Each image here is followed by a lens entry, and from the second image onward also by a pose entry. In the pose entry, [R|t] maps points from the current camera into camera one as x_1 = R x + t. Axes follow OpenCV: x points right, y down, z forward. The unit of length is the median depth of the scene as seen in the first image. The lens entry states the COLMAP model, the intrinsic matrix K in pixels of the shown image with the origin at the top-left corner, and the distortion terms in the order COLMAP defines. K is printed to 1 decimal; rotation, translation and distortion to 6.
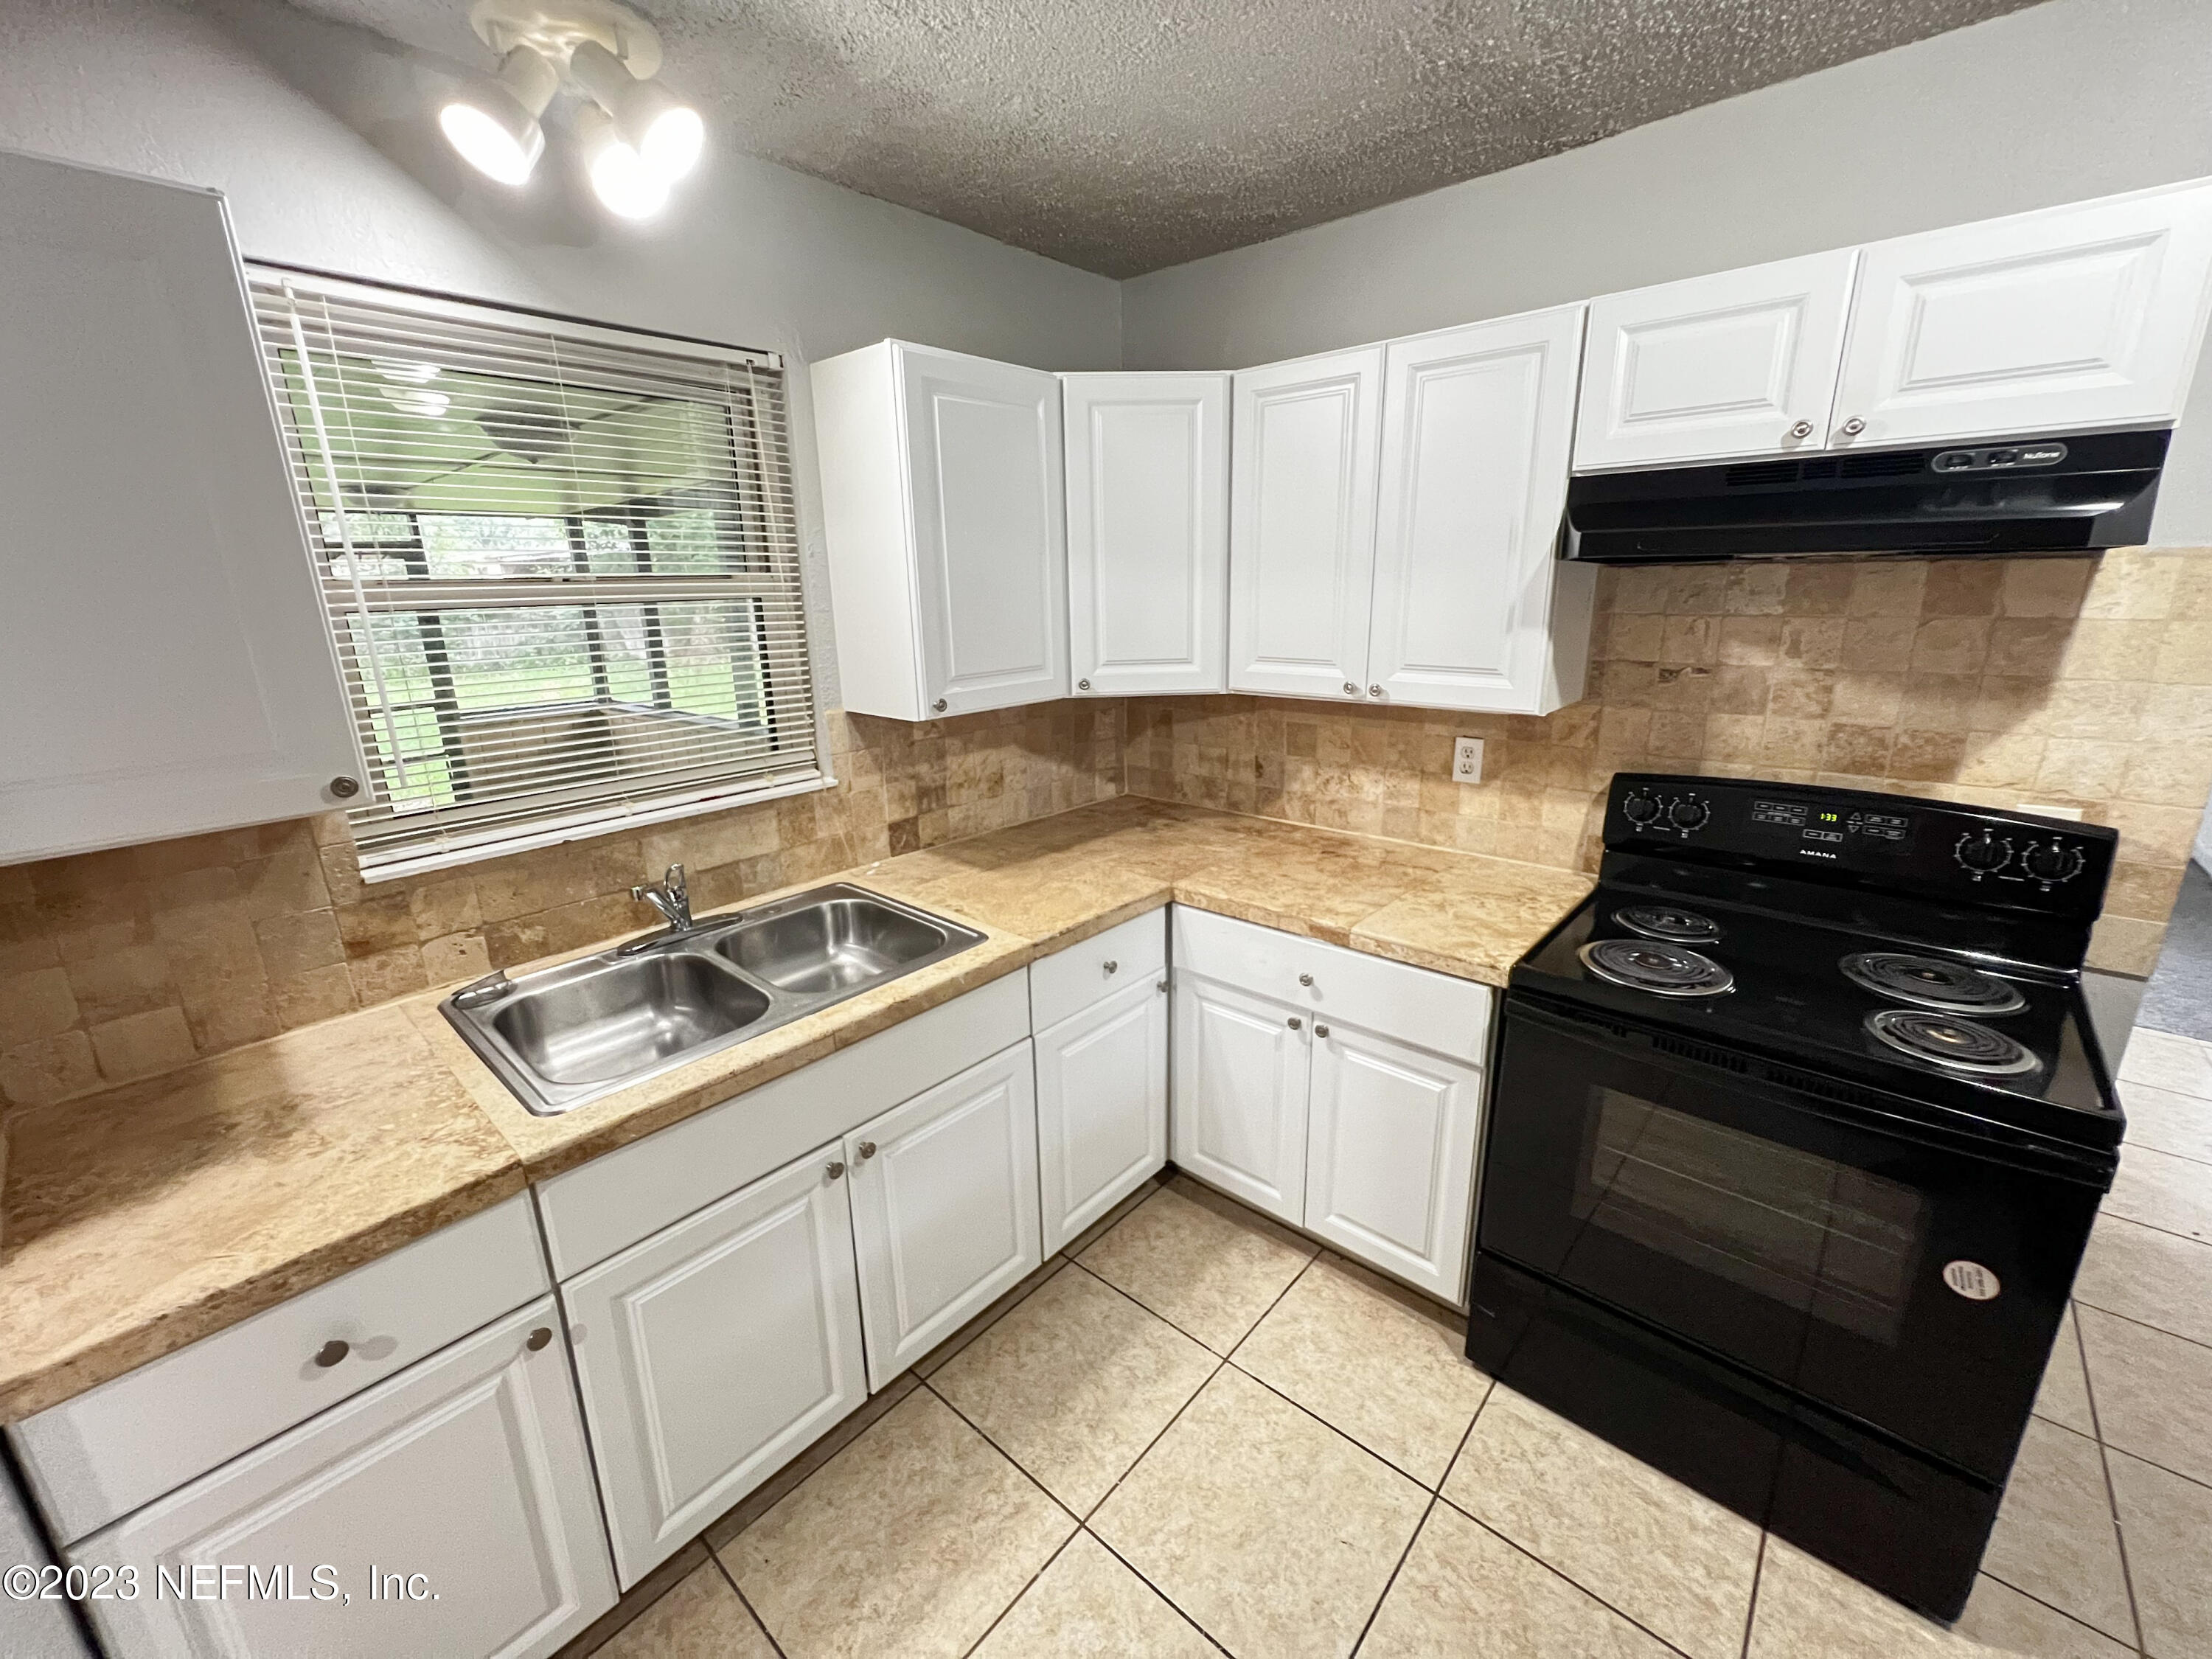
lens RADIAL K [[885.6, 0, 1101.6], [0, 885.6, 823.7], [0, 0, 1]] dist [-0.004456, -0.000324]
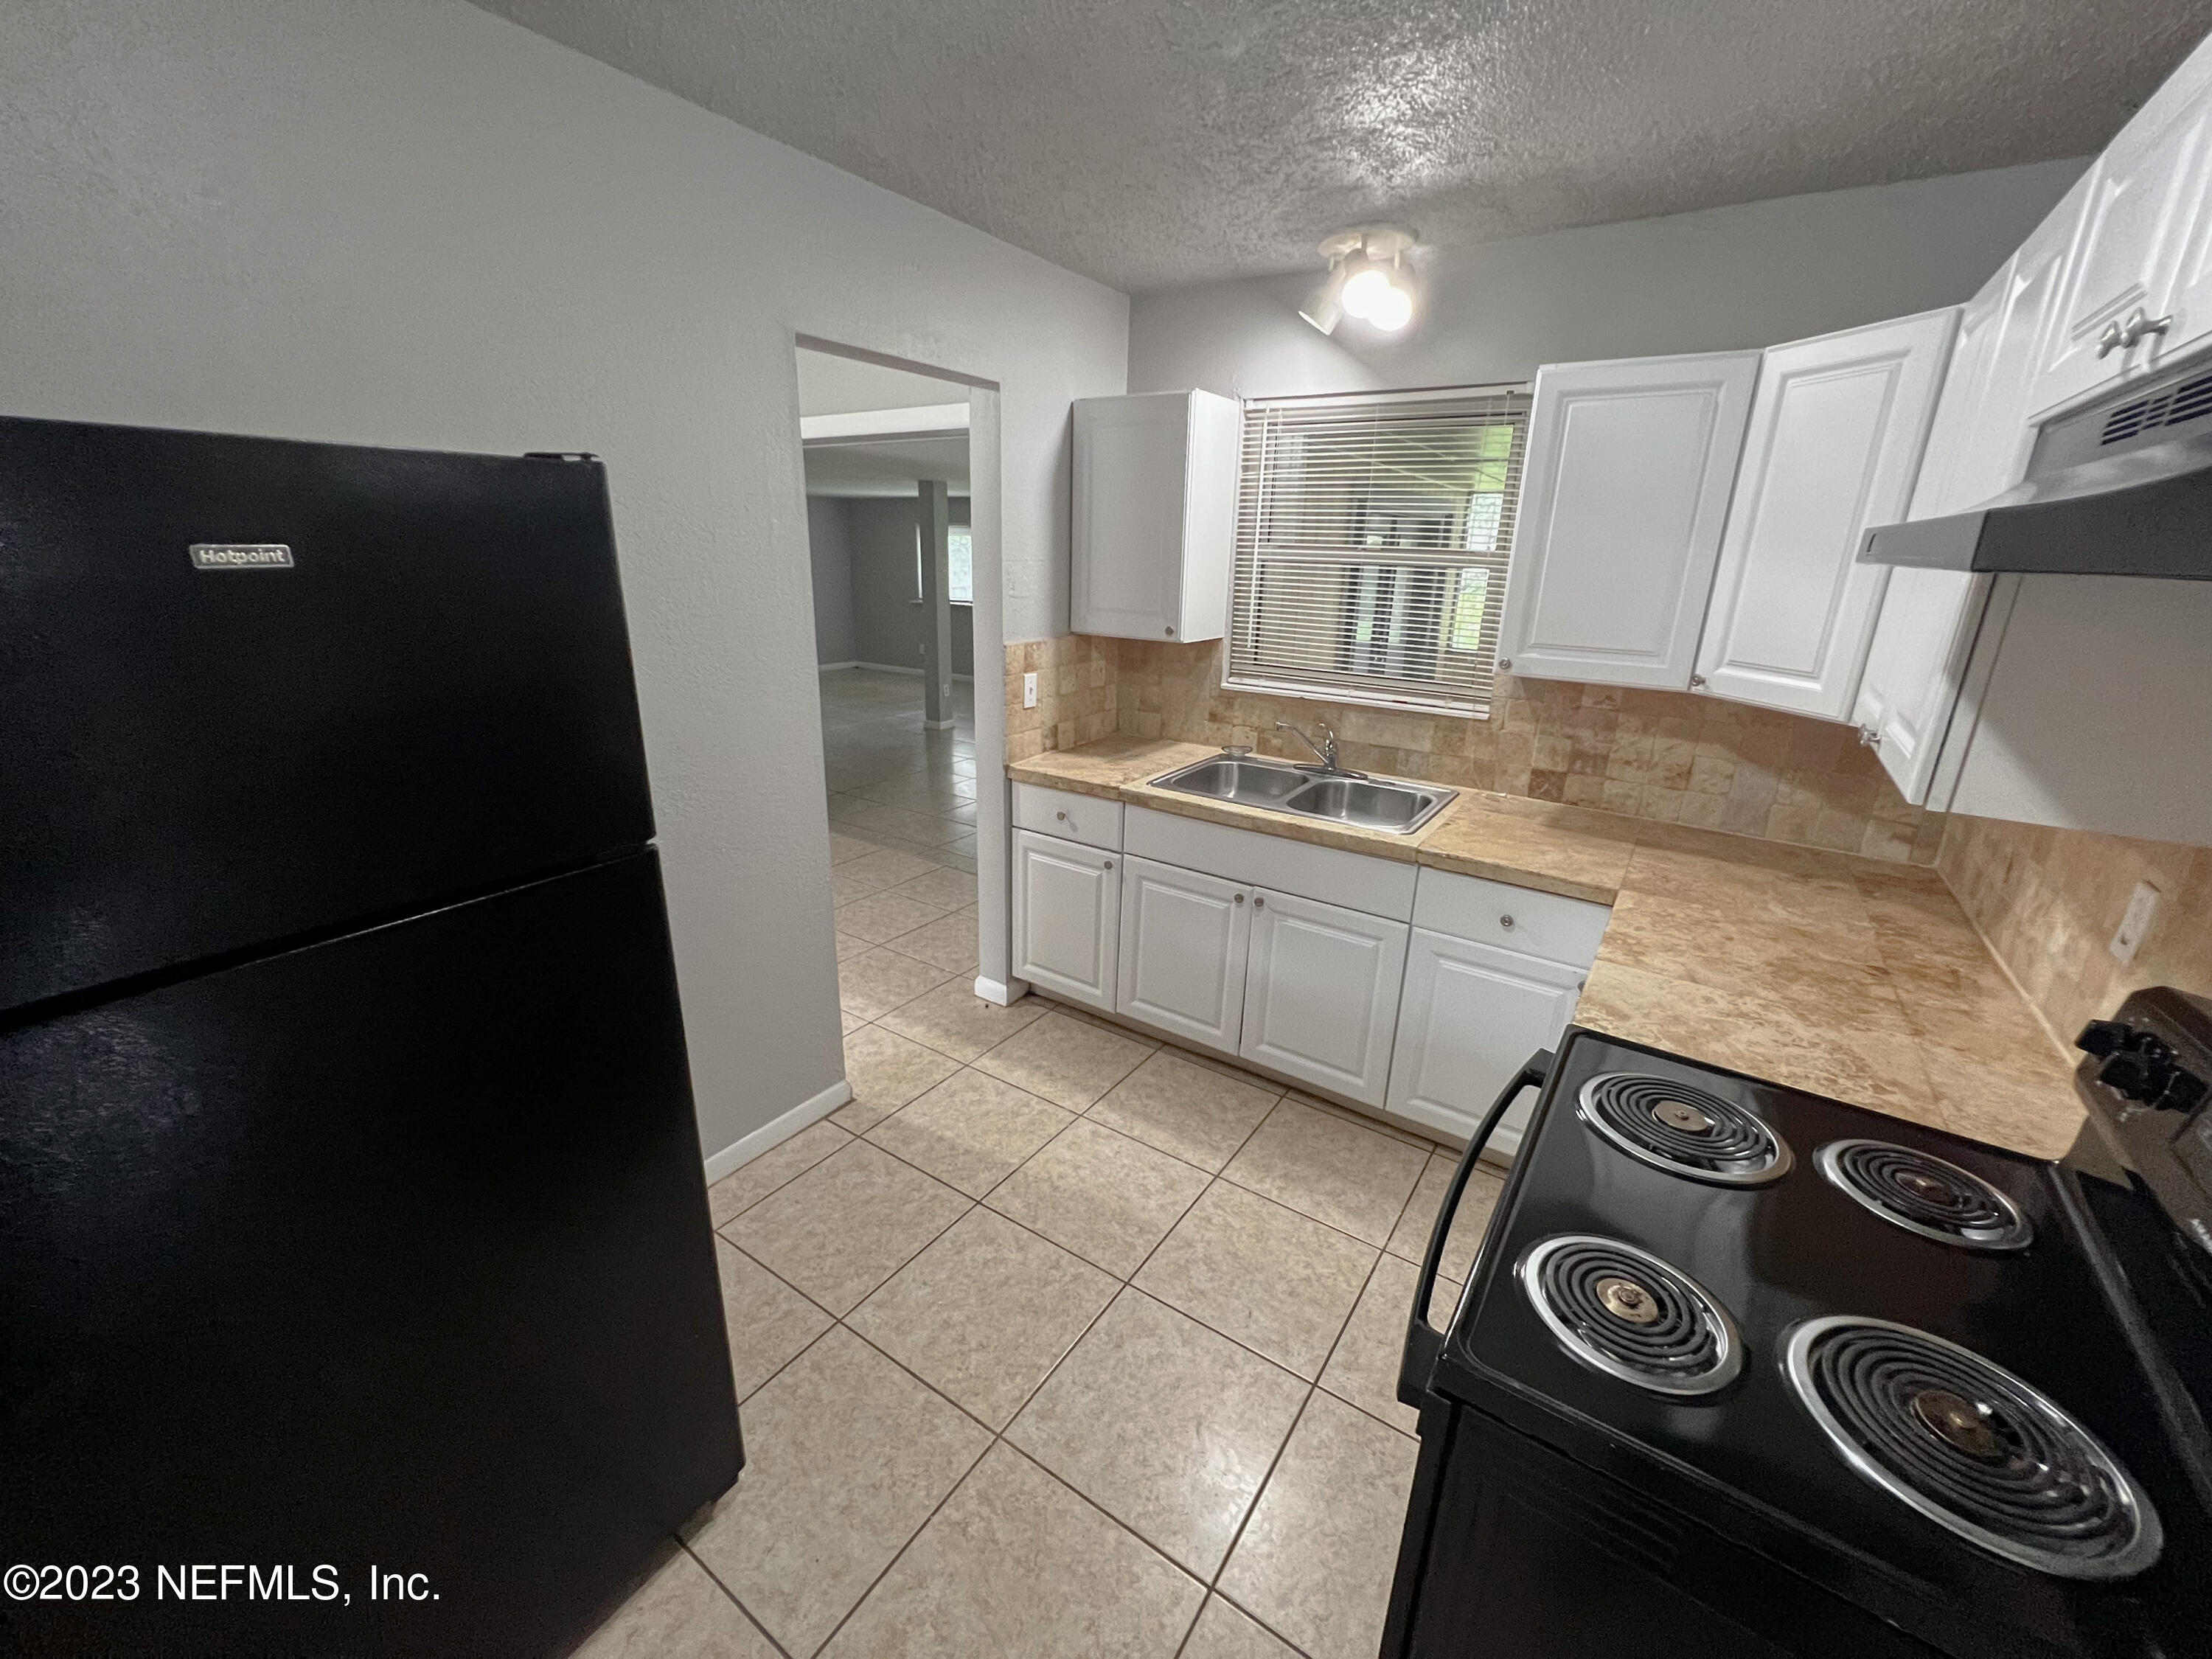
lens RADIAL K [[885.6, 0, 1109.9], [0, 885.6, 820.8], [0, 0, 1]] dist [-0.004456, -0.000324]
pose [[0.137222, 0.318936, -0.937790, 0.850964], [-0.292886, 0.917477, 0.269172, -0.092959], [0.946250, 0.237729, 0.219310, 0.244431]]
